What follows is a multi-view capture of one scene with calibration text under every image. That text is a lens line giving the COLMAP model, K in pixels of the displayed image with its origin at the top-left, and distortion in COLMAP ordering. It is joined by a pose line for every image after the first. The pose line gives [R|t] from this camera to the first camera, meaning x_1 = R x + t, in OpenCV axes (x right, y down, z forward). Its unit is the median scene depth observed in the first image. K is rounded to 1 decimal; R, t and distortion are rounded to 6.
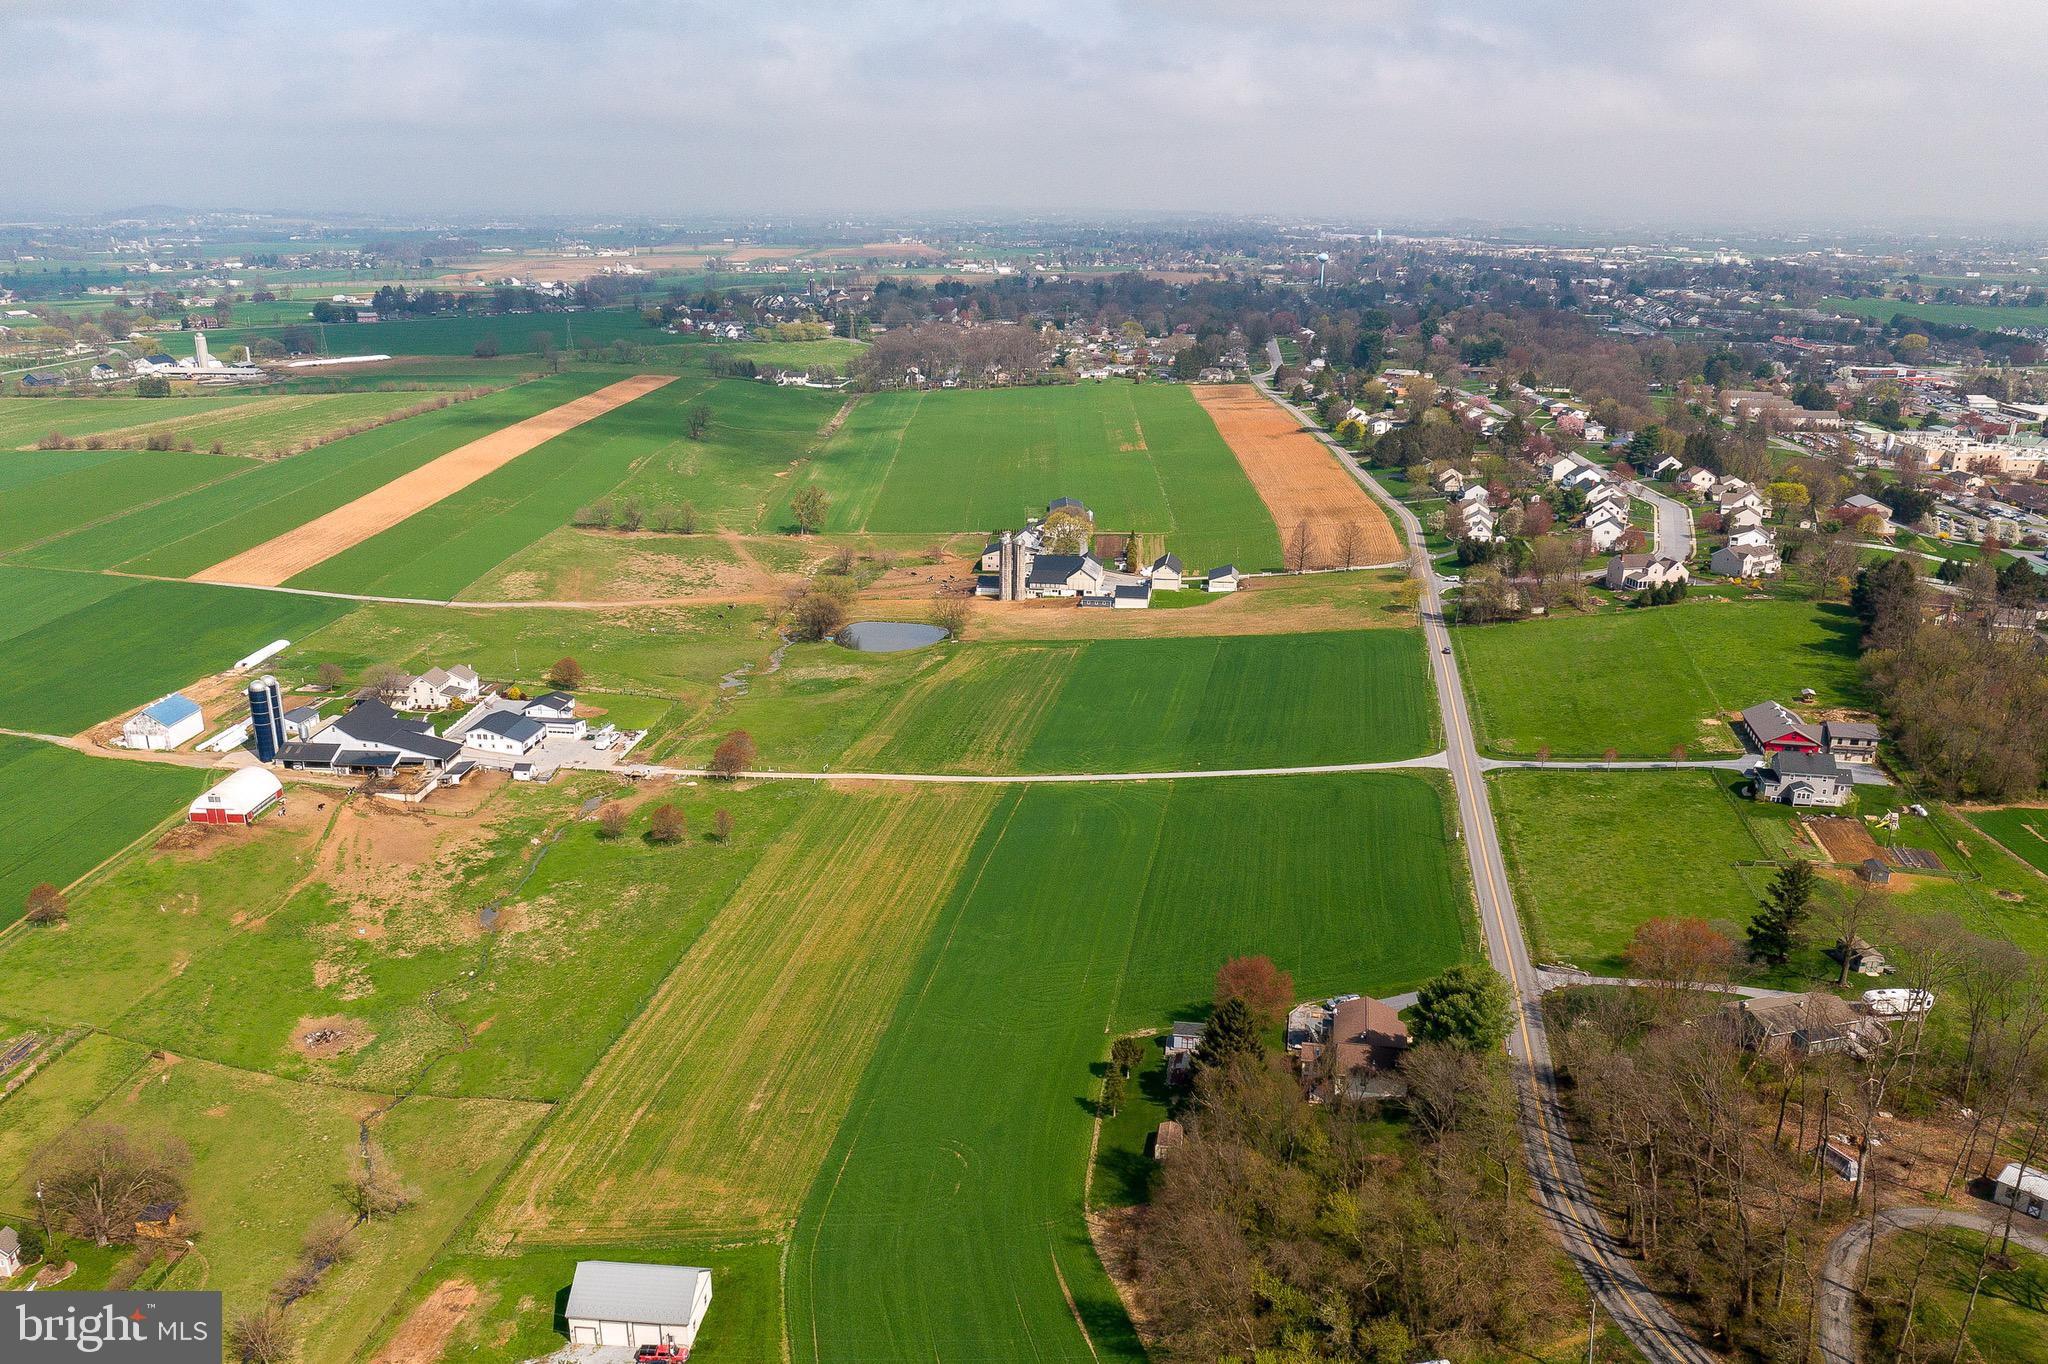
lens RADIAL K [[1705.4, 0, 1009.5], [0, 1705.4, 684.9], [0, 0, 1]] dist [-0.004004, 0.003849]
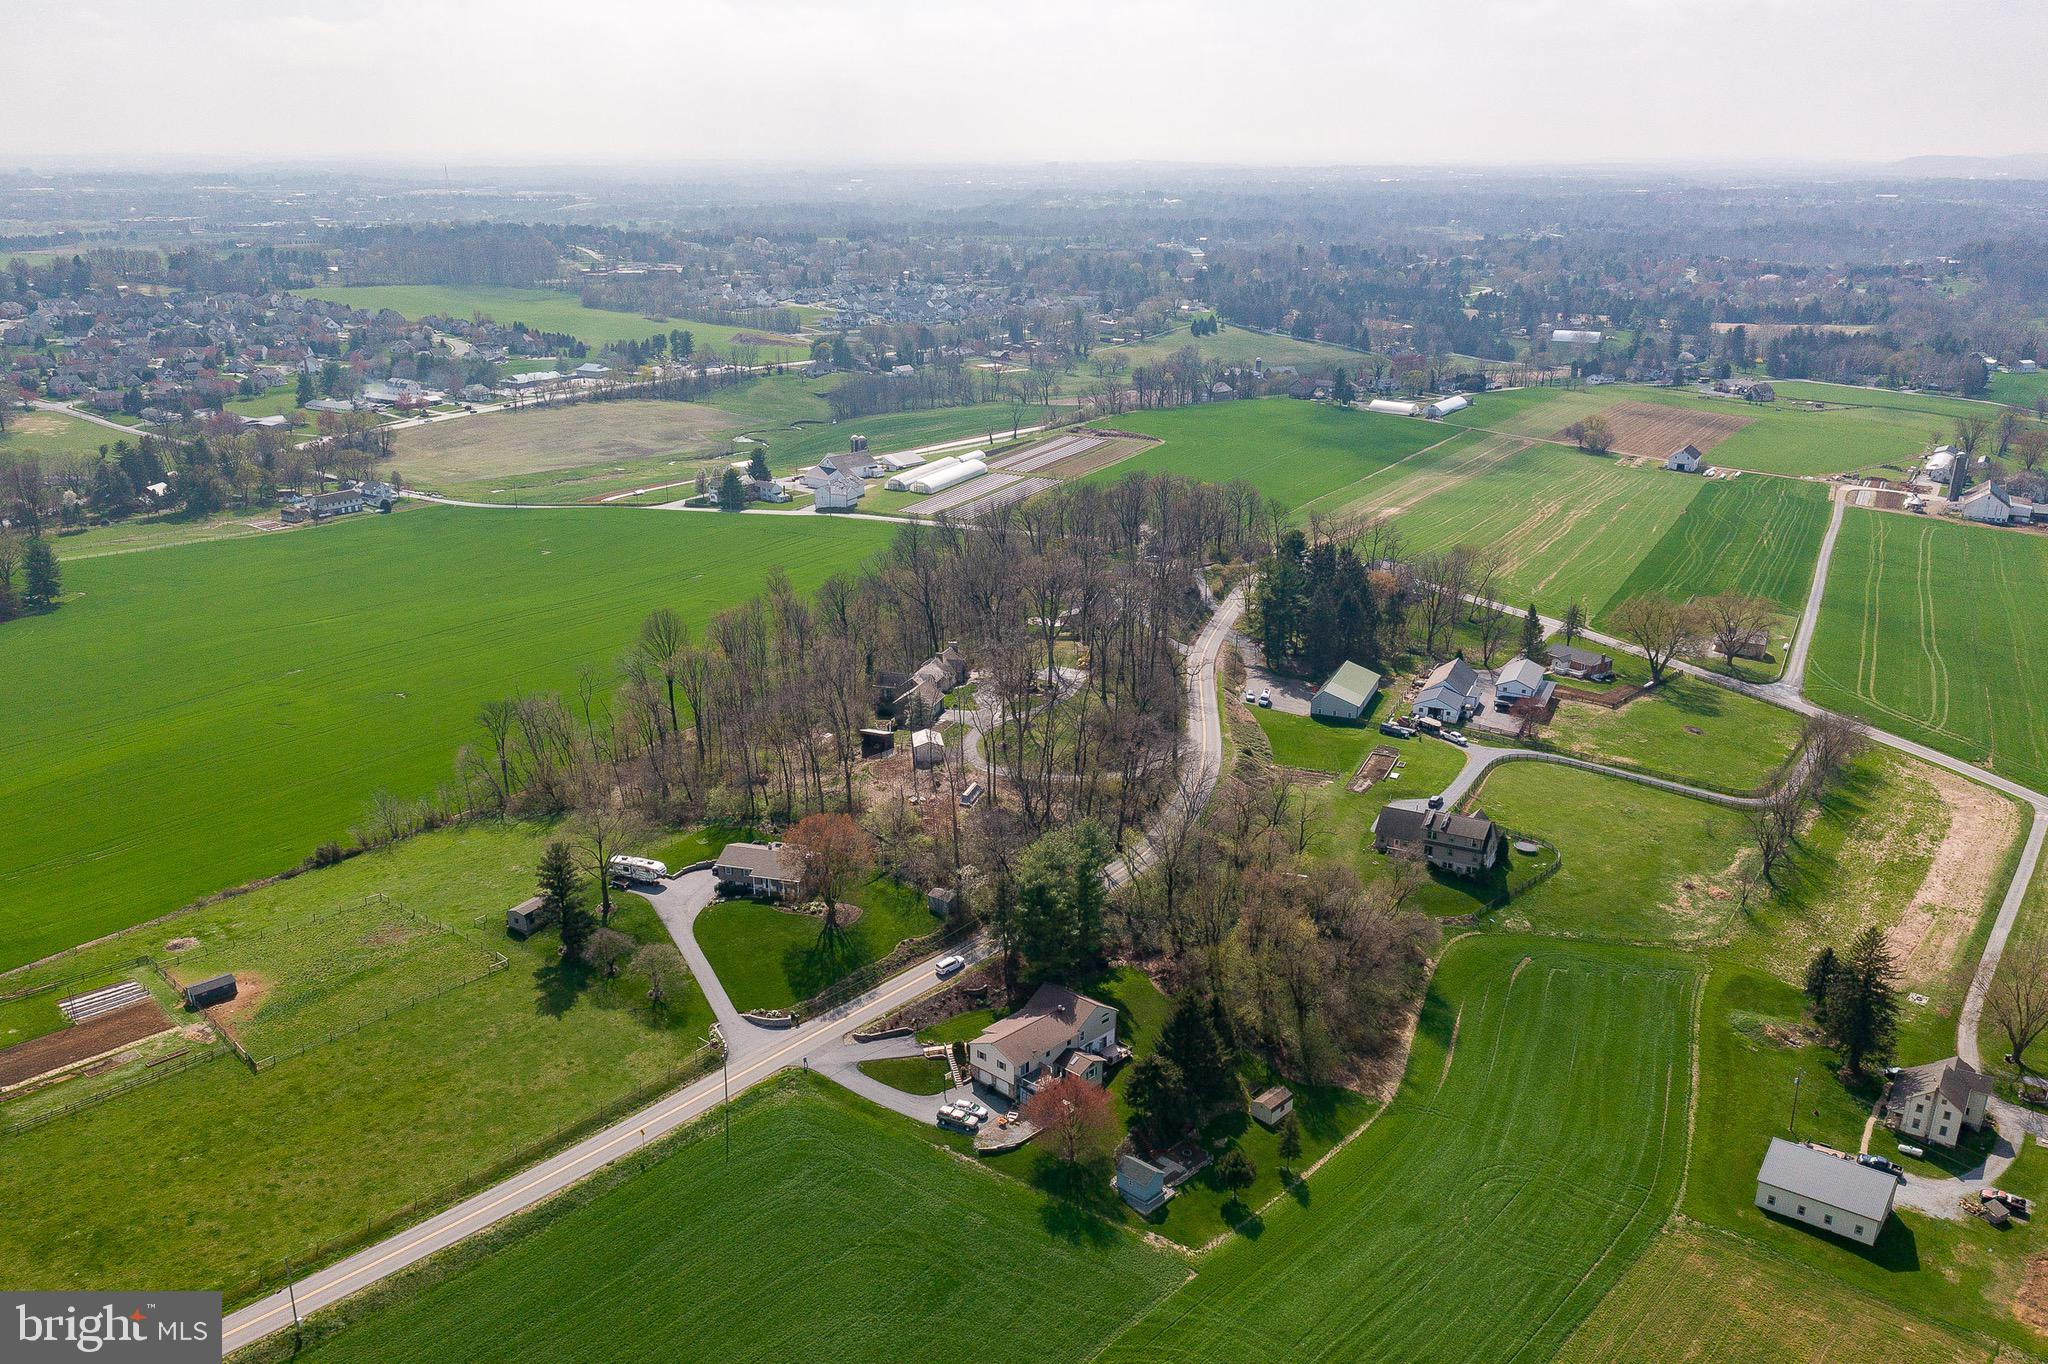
lens RADIAL K [[1652.9, 0, 1020.9], [0, 1652.9, 798.9], [0, 0, 1]] dist [-0.008410, 0.005669]
pose [[-0.845549, -0.201945, 0.494231, -0.131552], [0.137644, 0.811956, 0.567257, -0.262245], [-0.515849, 0.547672, -0.658753, 0.950958]]
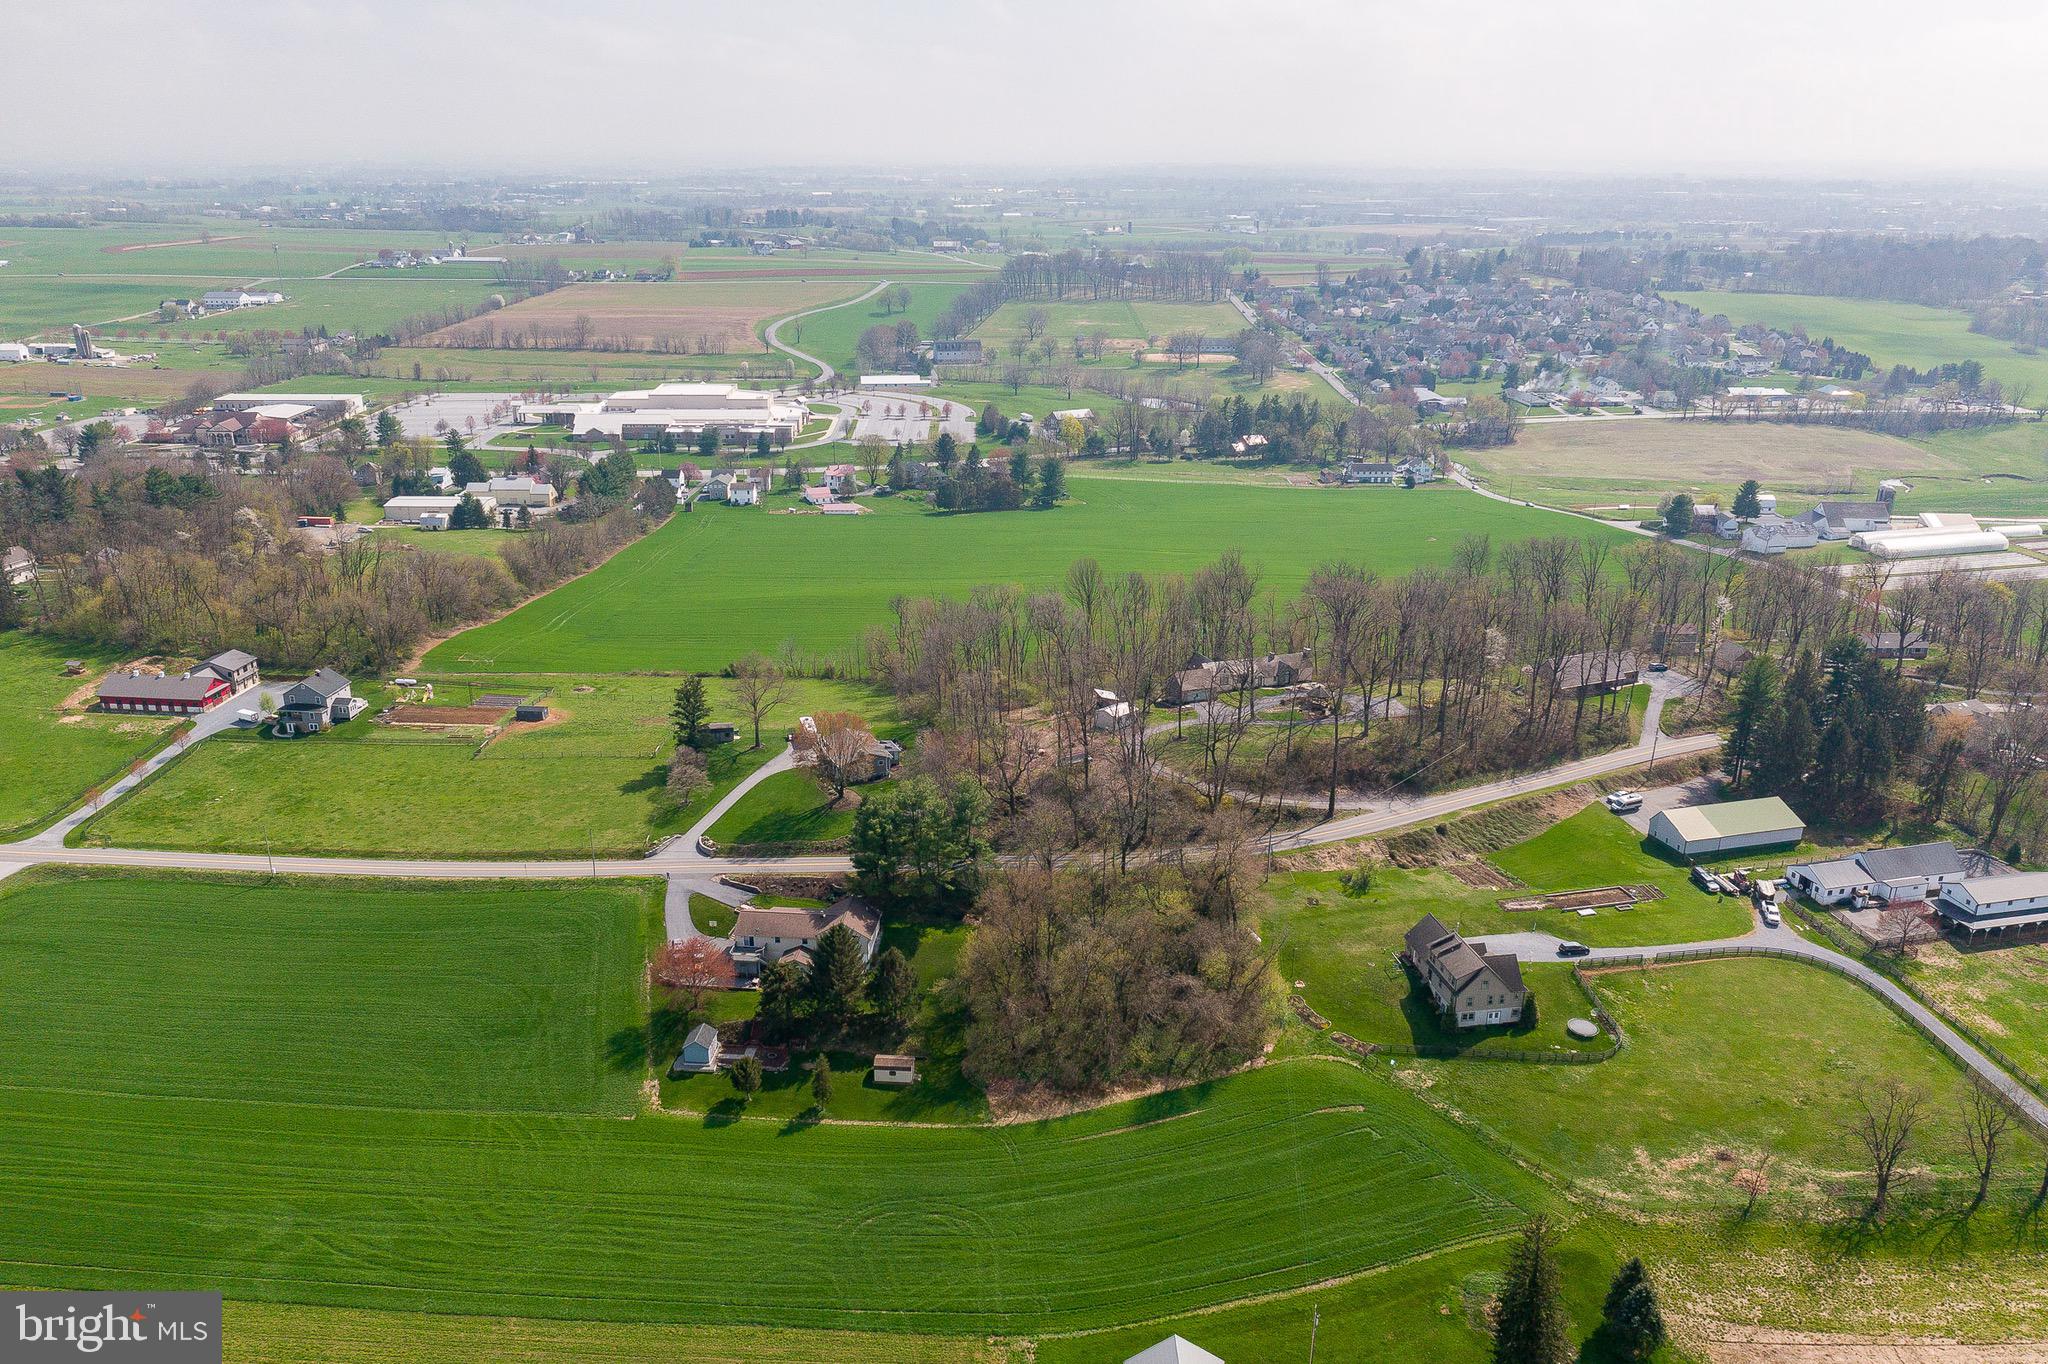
lens RADIAL K [[1652.9, 0, 1020.9], [0, 1652.9, 798.9], [0, 0, 1]] dist [-0.008410, 0.005669]
pose [[-0.103498, -0.368918, 0.923682, -0.459529], [0.263744, 0.885245, 0.383118, -0.141582], [-0.959024, 0.283267, 0.005679, 0.515371]]
